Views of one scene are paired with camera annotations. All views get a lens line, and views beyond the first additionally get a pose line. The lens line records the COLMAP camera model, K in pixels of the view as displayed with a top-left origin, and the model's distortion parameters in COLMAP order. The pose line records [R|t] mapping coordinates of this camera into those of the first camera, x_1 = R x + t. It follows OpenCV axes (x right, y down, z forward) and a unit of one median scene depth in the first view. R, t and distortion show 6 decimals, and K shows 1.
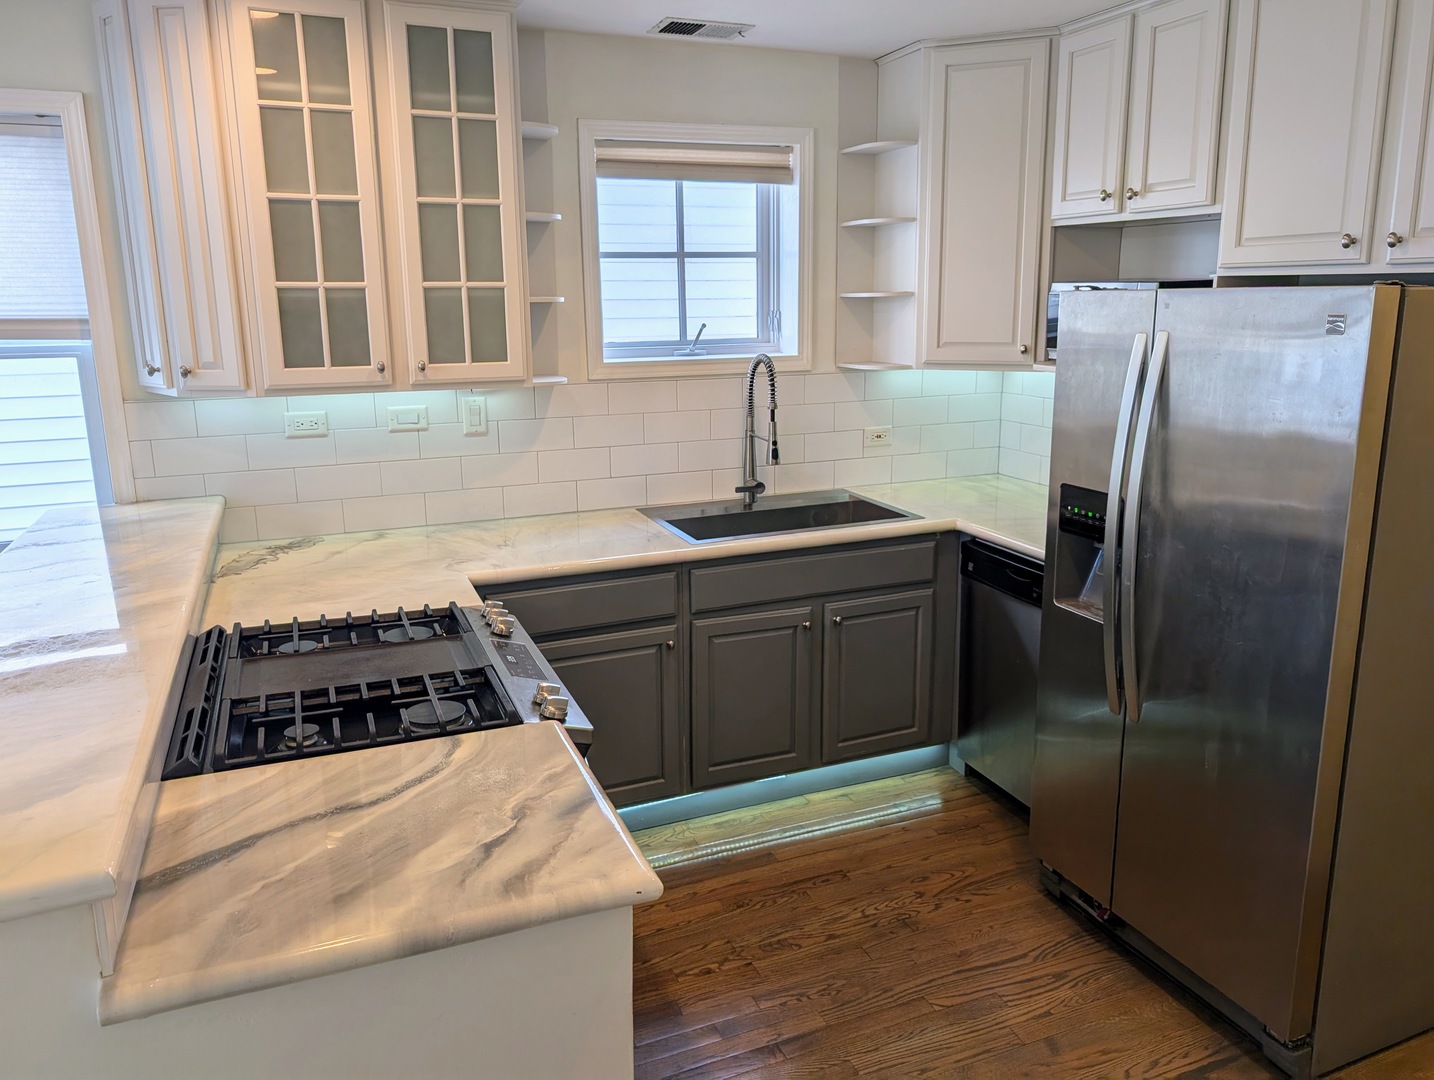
lens RADIAL K [[1039.0, 0, 723.2], [0, 1039.0, 507.9], [0, 0, 1]] dist [0.035919, -0.035229]
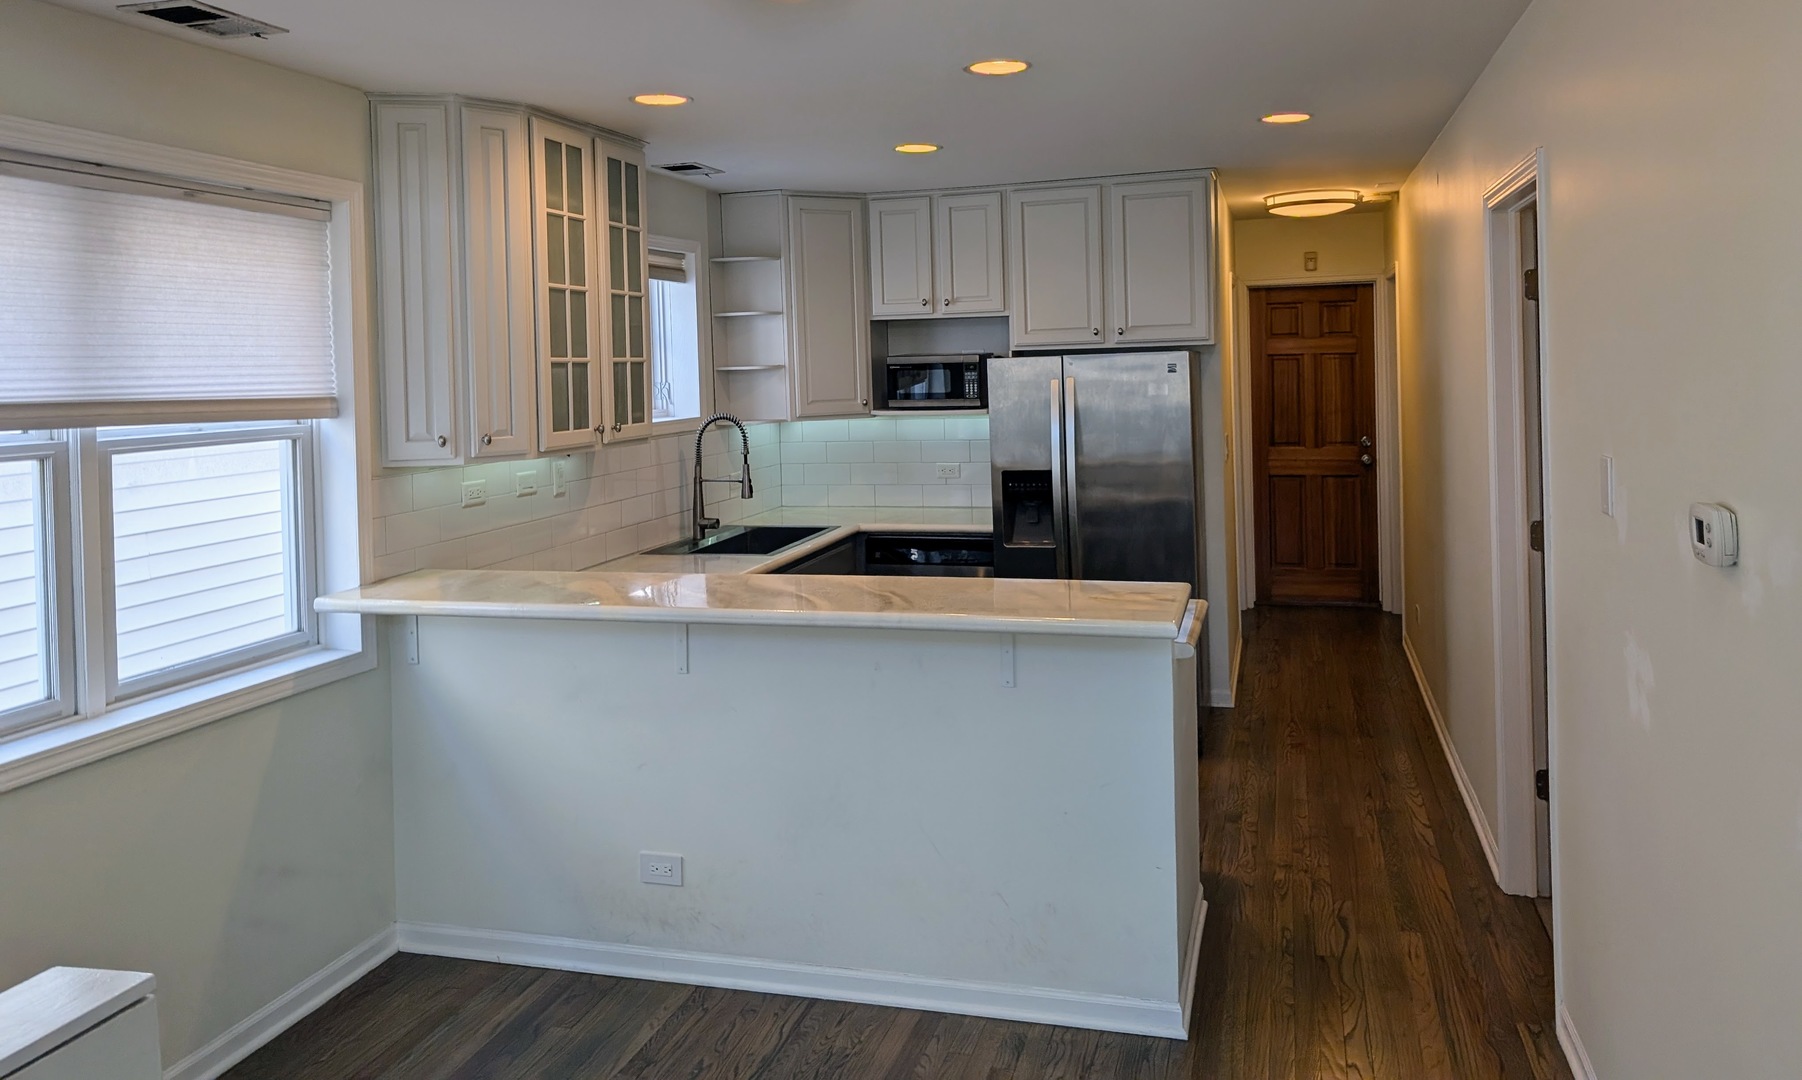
lens RADIAL K [[1288.6, 0, 935.6], [0, 1288.6, 378.1], [0, 0, 1]] dist [-0.002719, -0.022020]
pose [[0.604106, -0.019184, 0.796673, -1.219707], [0.187130, 0.975172, -0.118416, 0.049173], [-0.774622, 0.220617, 0.592697, -0.149237]]
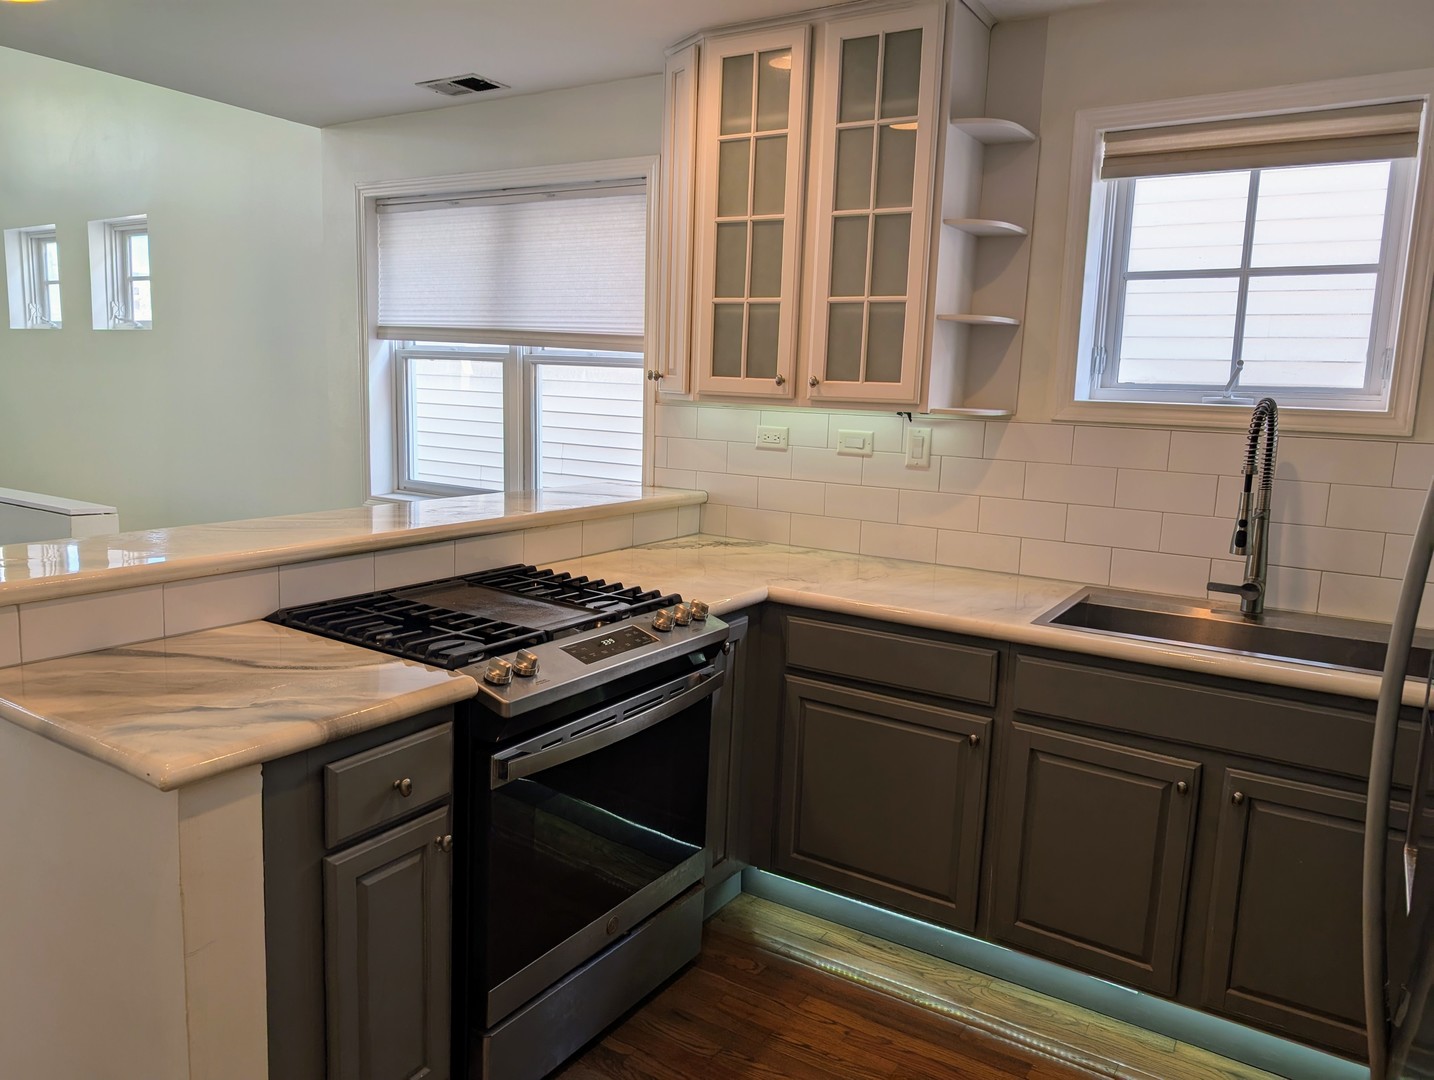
lens RADIAL K [[1039.0, 0, 703.2], [0, 1039.0, 530.4], [0, 0, 1]] dist [0.035919, -0.035229]
pose [[0.566970, 0.150210, -0.809927, 0.472216], [-0.207871, 0.977502, 0.035773, -0.010492], [0.797079, 0.148078, 0.585438, 0.355905]]
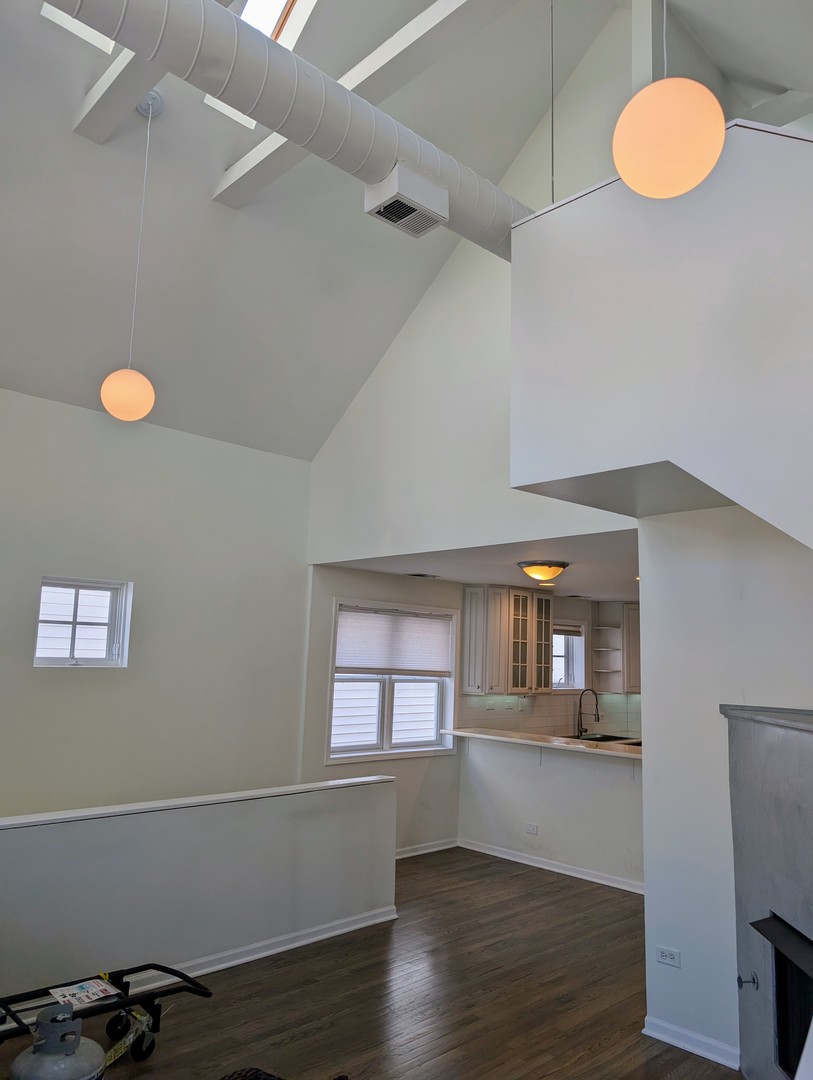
lens RADIAL K [[782.5, 0, 413.0], [0, 782.5, 548.1], [0, 0, 1]] dist [0.035919, -0.035229]
pose [[0.926128, 0.090601, 0.366168, -1.678112], [0.038425, 0.943018, -0.330516, 0.275805], [-0.375248, 0.320170, 0.869874, -1.289215]]
